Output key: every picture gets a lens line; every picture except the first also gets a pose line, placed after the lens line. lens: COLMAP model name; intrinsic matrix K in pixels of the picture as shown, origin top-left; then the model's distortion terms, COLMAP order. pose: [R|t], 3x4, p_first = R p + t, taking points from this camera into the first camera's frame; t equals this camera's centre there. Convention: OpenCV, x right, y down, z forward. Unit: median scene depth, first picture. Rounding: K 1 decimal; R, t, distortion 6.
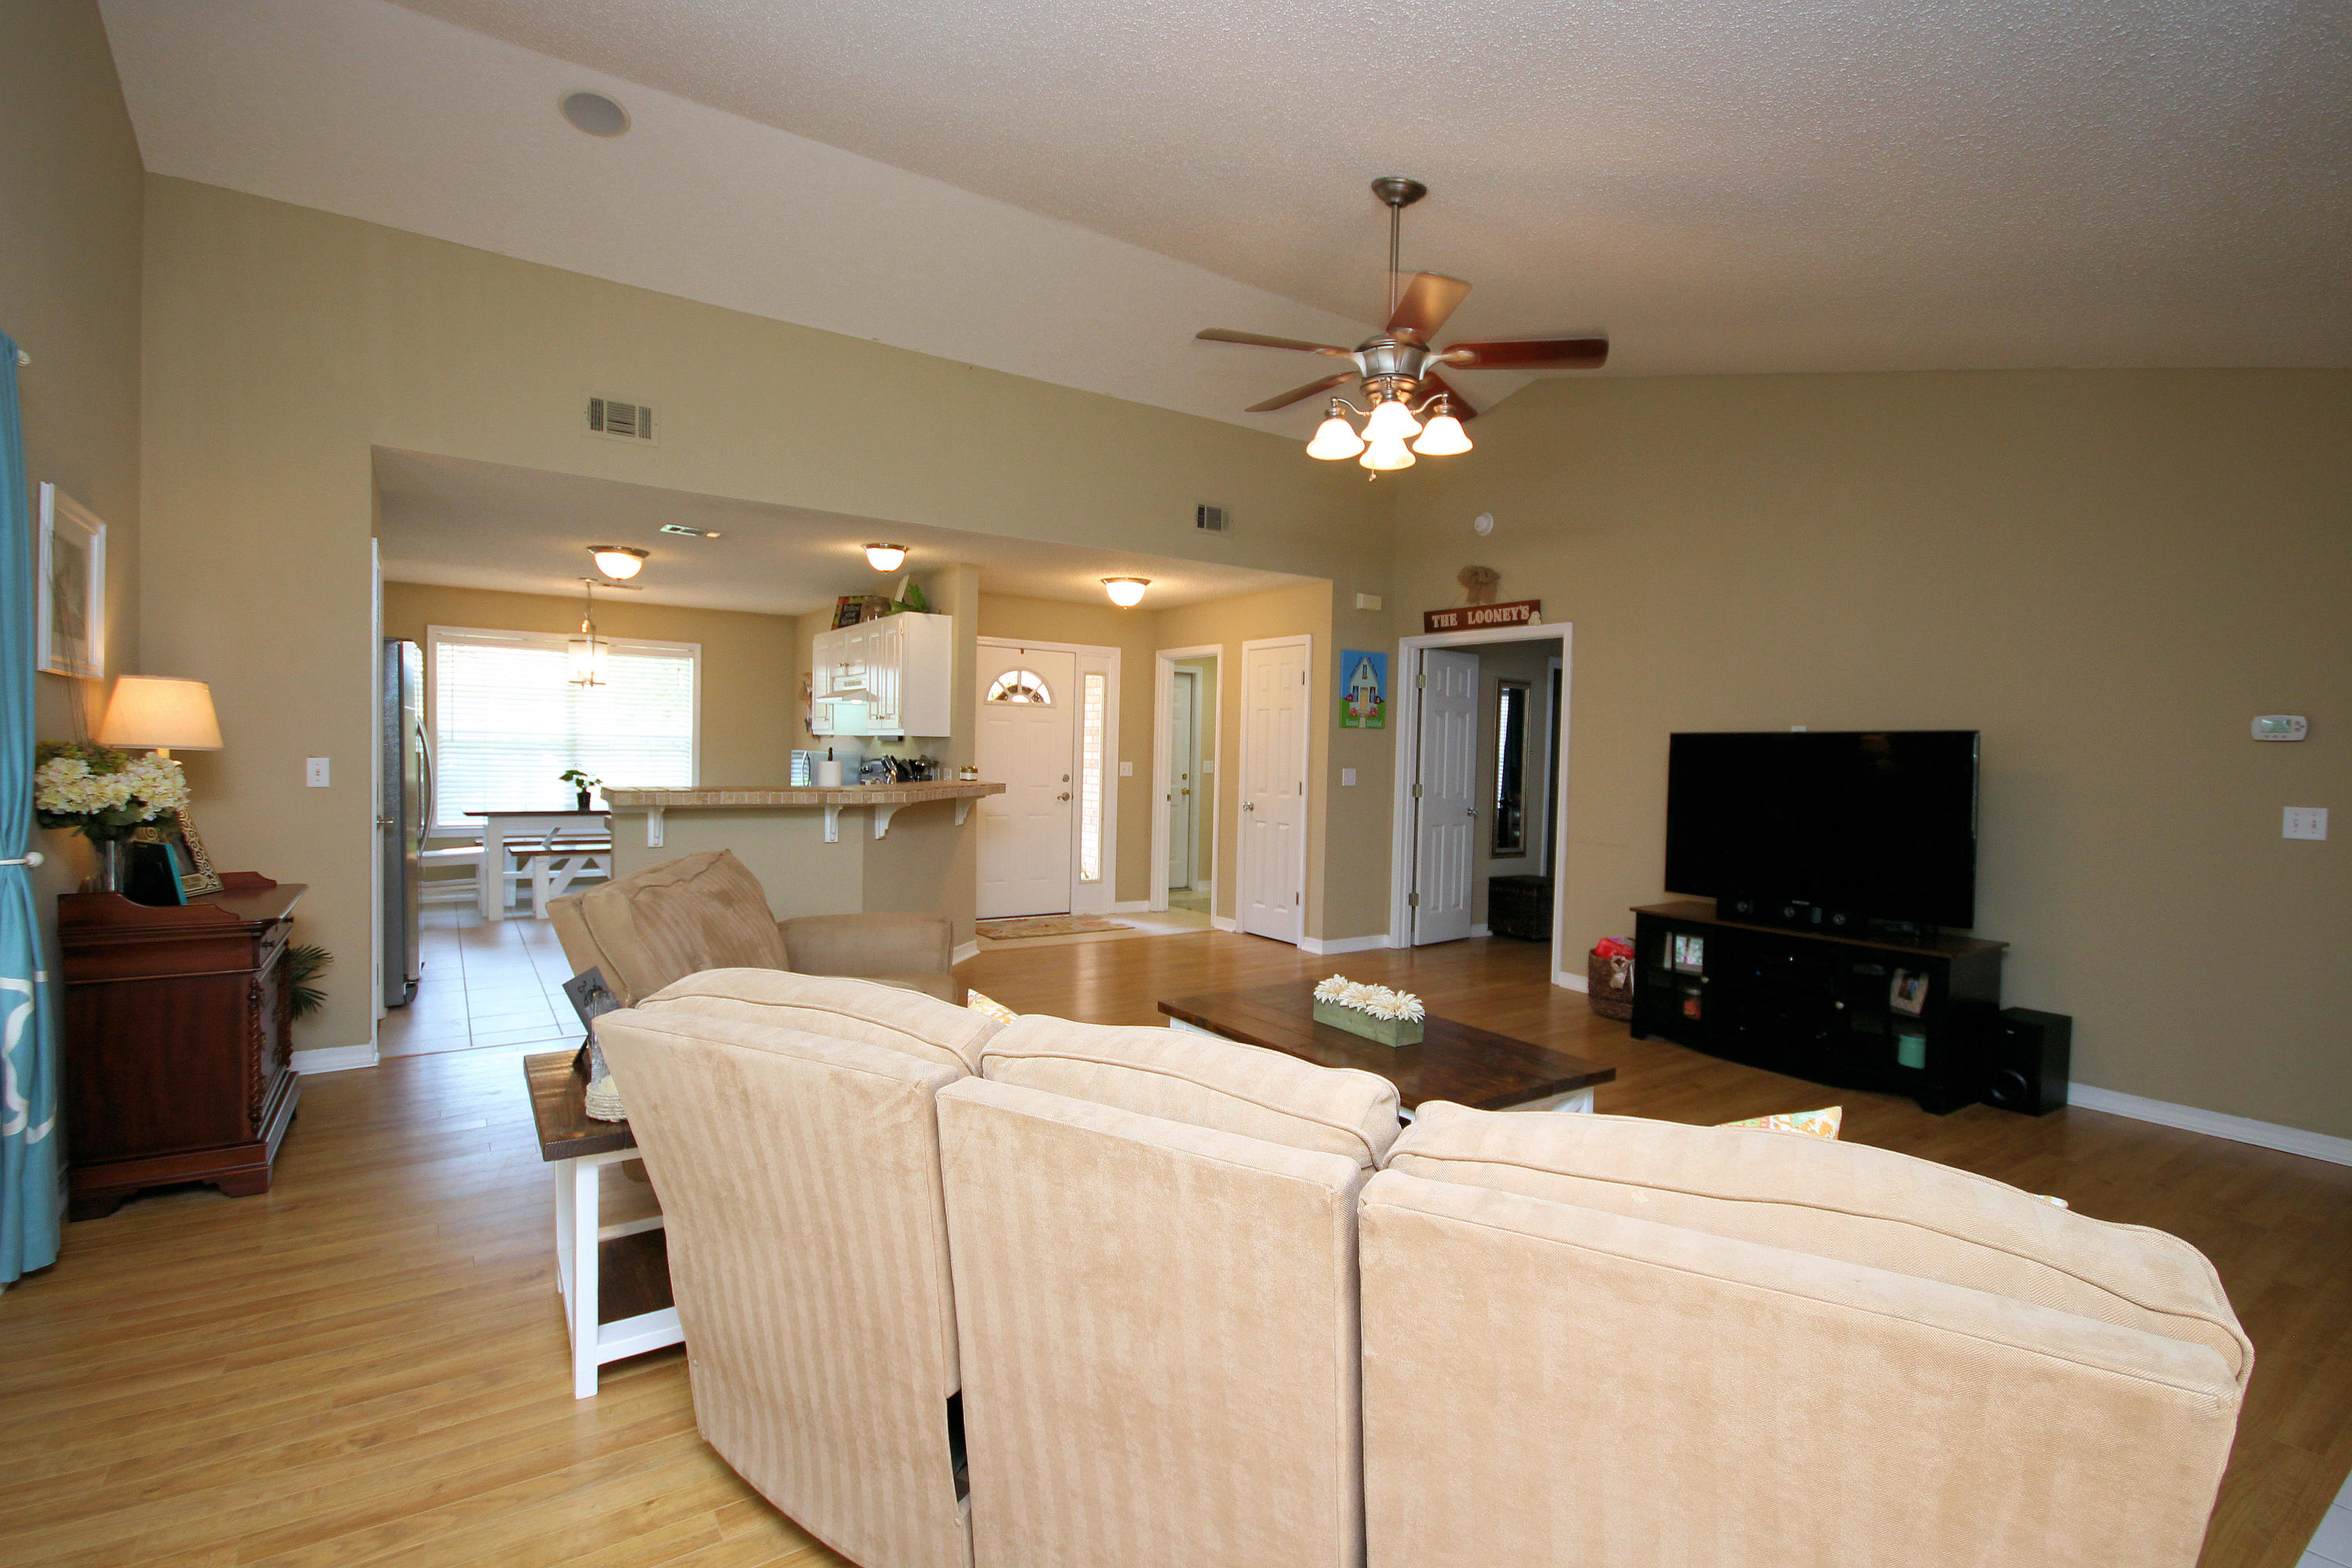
lens RADIAL K [[1082.6, 0, 1196.9], [0, 1082.6, 780.1], [0, 0, 1]] dist [0.005273, -0.011341]
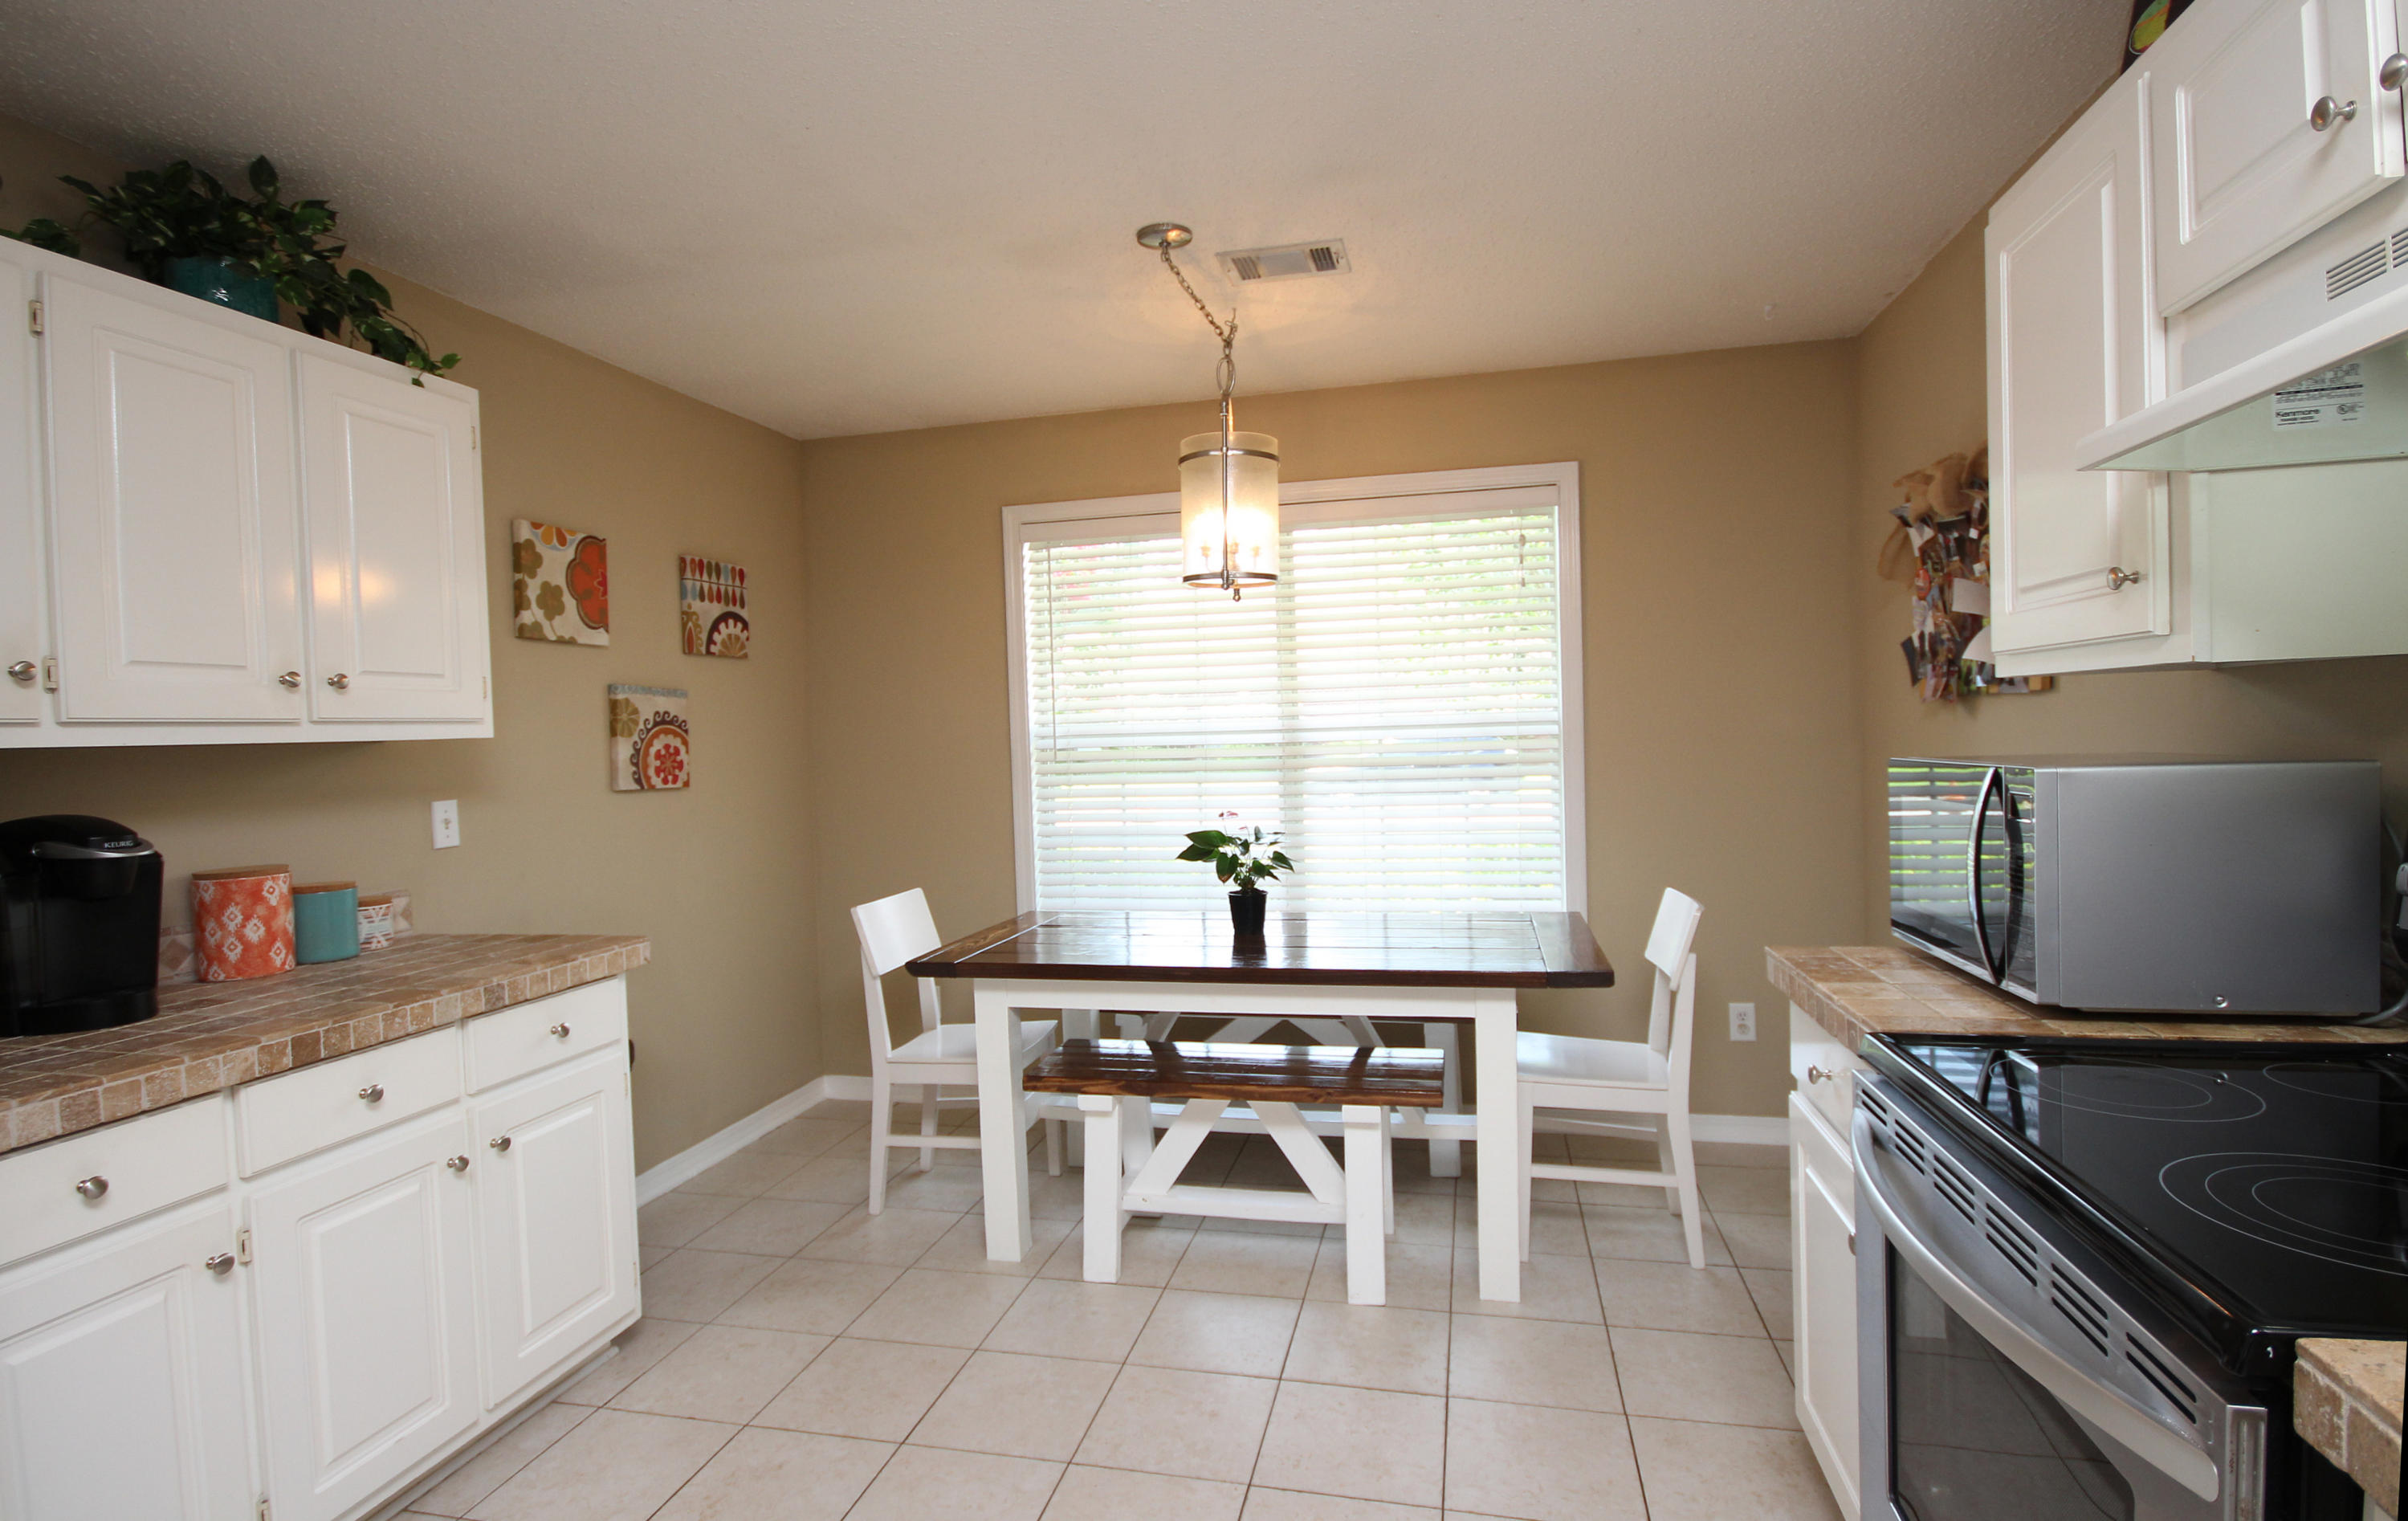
lens RADIAL K [[1143.4, 0, 1218.1], [0, 1143.4, 775.7], [0, 0, 1]] dist [-0.011778, 0.000615]
pose [[0.674558, -0.015989, -0.738048, -0.350603], [0.025429, 0.999675, 0.001584, -0.033440], [0.737783, -0.019837, 0.674746, 0.886629]]
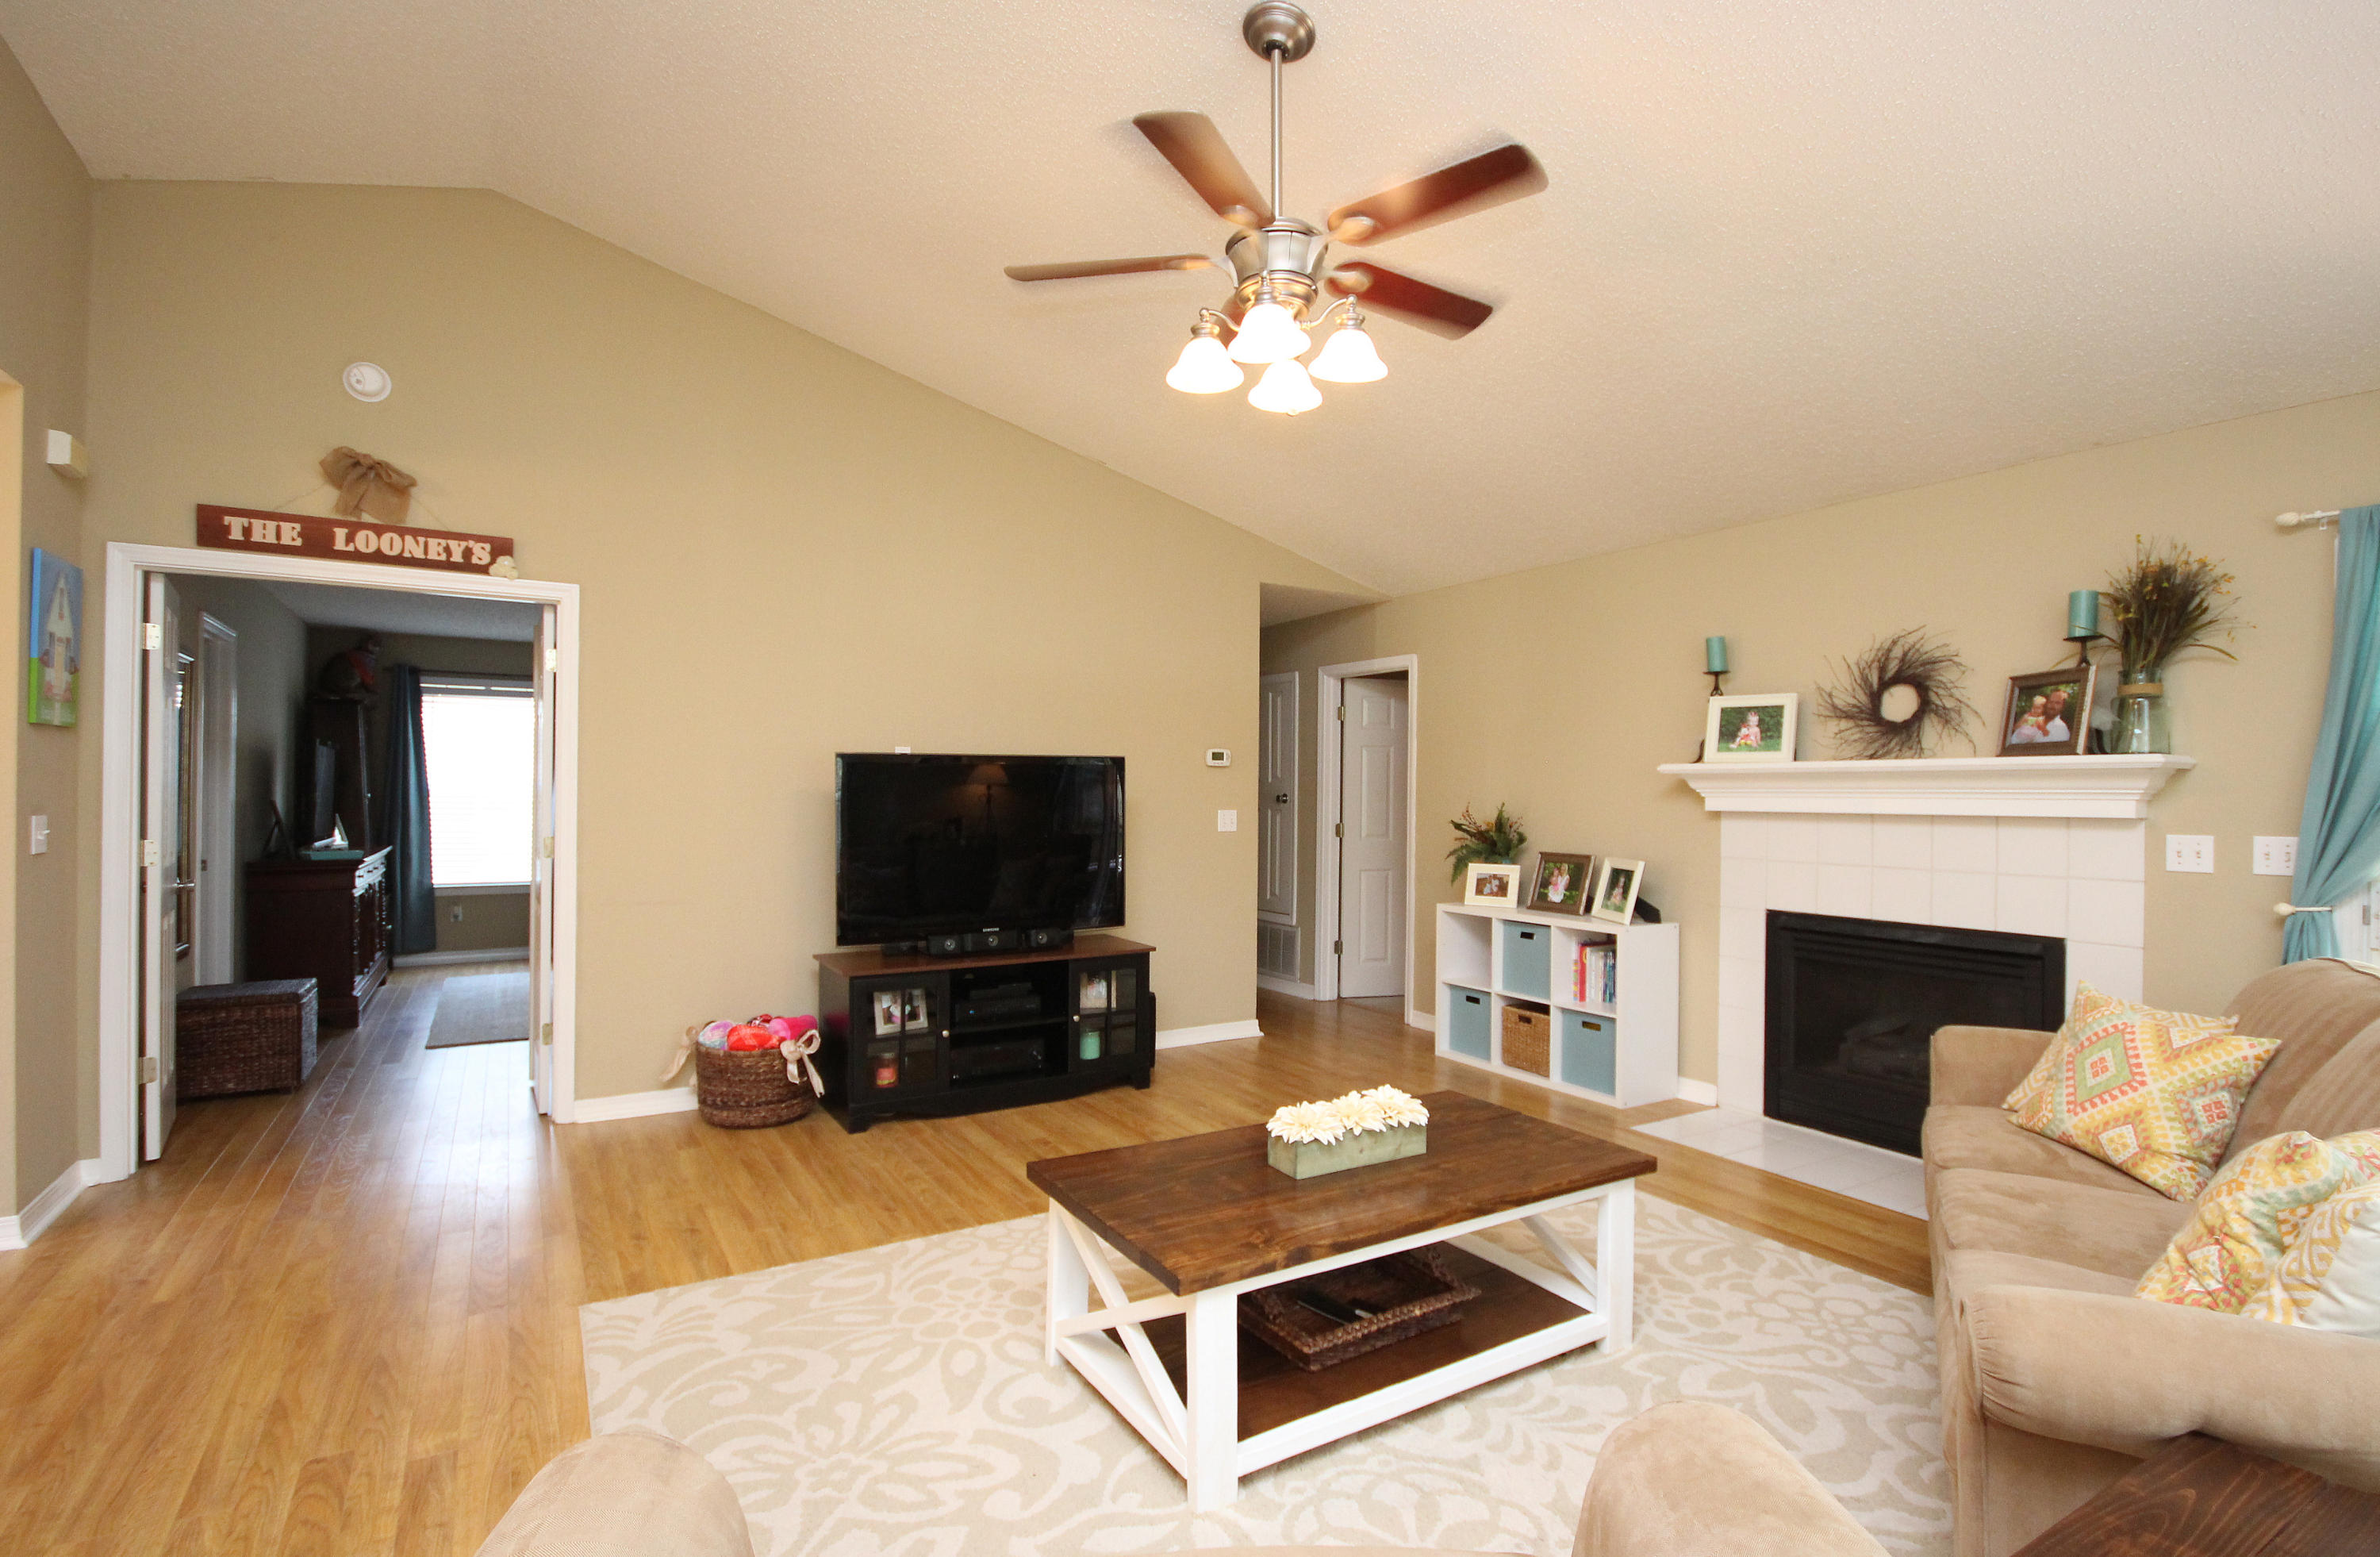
lens RADIAL K [[1126.7, 0, 1196.5], [0, 1126.7, 781.0], [0, 0, 1]] dist [0.004882, -0.010234]
pose [[0.056985, -0.015294, 0.998258, -0.307917], [0.022951, 0.999638, 0.014005, -0.021280], [-0.998111, 0.022113, 0.057316, 0.518820]]
